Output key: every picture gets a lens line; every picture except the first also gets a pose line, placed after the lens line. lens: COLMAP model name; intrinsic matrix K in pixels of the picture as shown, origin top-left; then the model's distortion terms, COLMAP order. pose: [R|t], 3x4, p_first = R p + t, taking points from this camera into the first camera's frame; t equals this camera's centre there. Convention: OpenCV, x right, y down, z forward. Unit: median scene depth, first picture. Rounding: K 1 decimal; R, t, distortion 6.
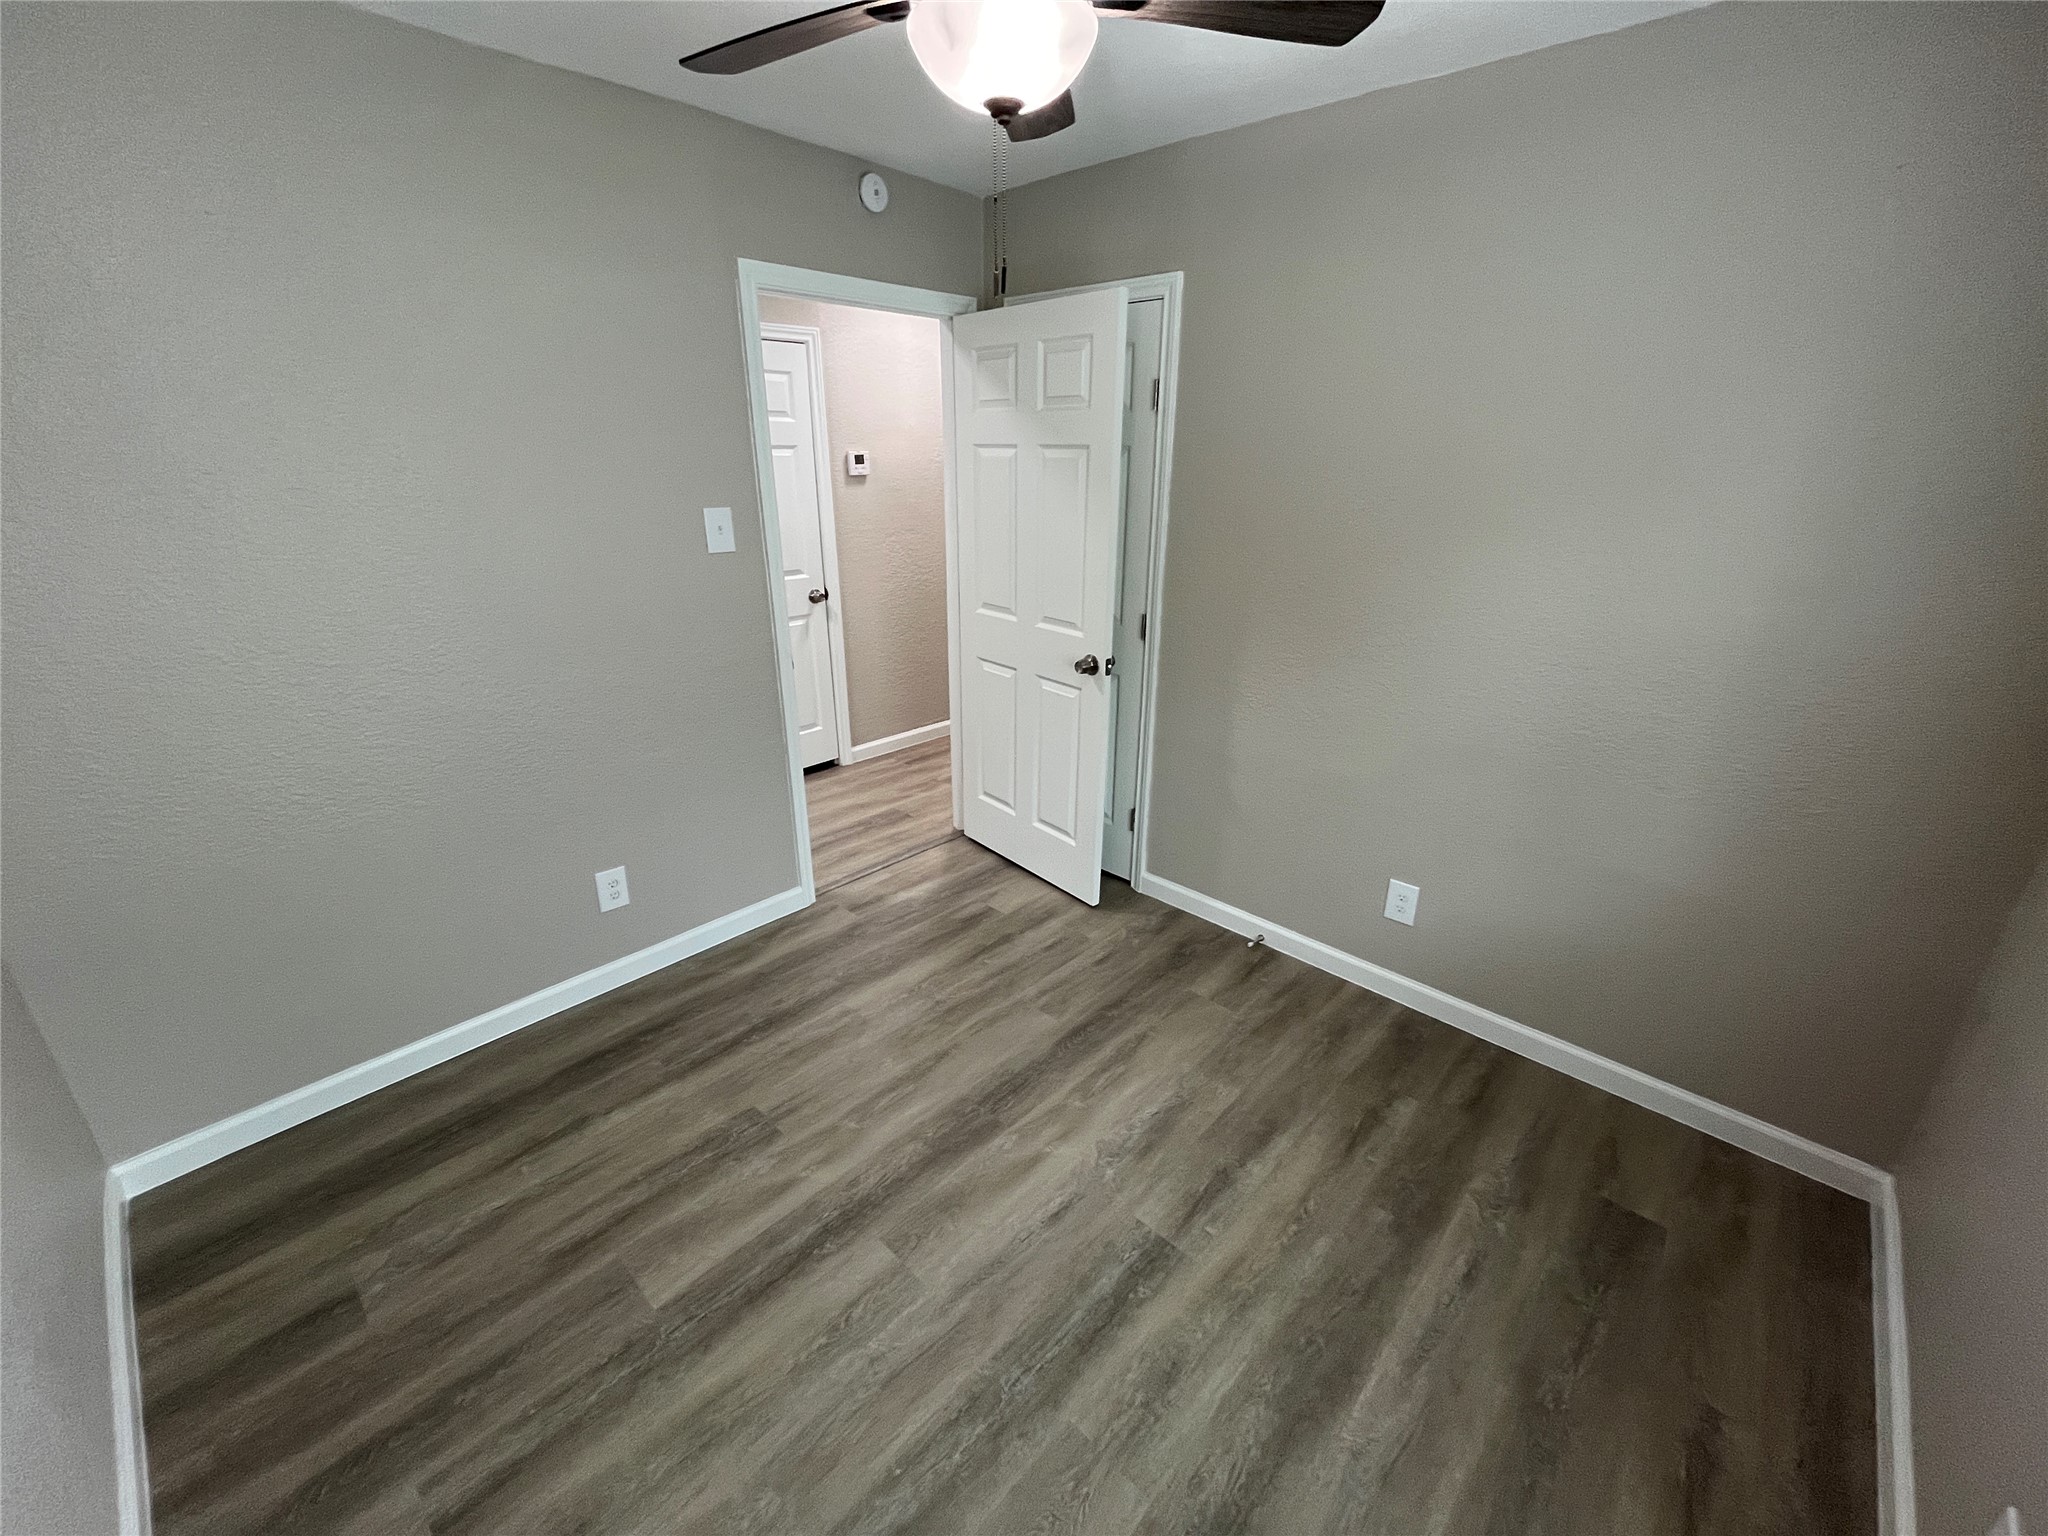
lens RADIAL K [[829.7, 0, 1024.0], [0, 829.7, 768.0], [0, 0, 1]] dist [-0.001069, 0.000870]
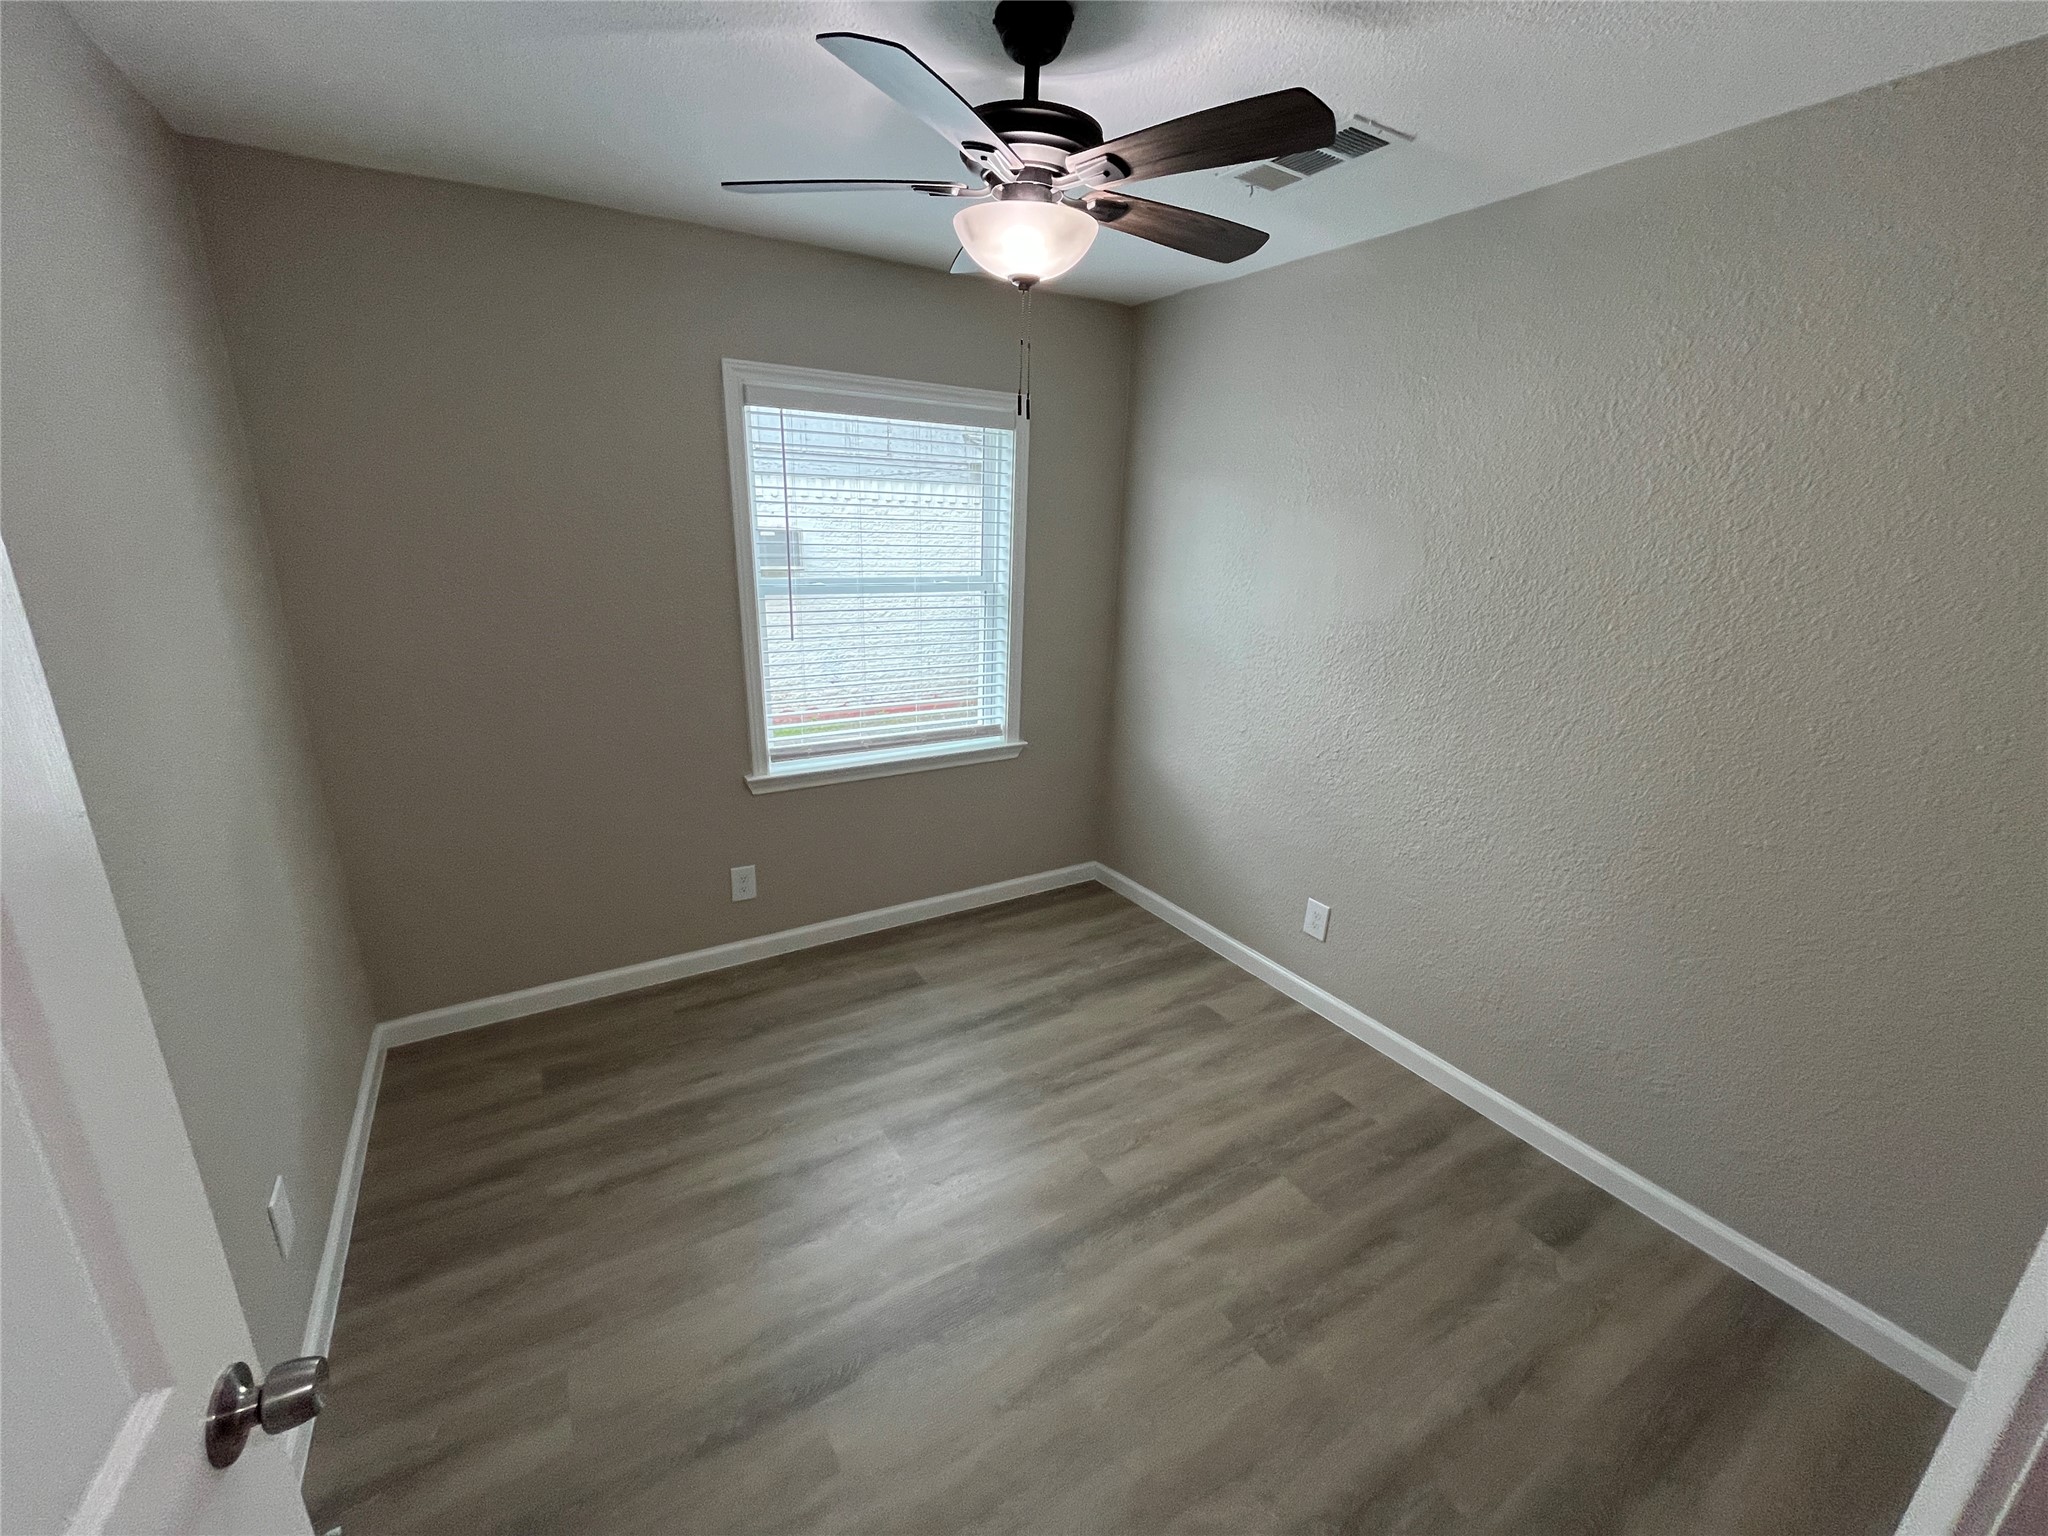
lens RADIAL K [[829.7, 0, 1024.0], [0, 829.7, 768.0], [0, 0, 1]] dist [-0.001069, 0.000870]
pose [[-0.961941, -0.112863, 0.248862, -0.263253], [0.064173, 0.791944, 0.607212, -0.595890], [-0.265616, 0.600072, -0.754560, 1.483569]]
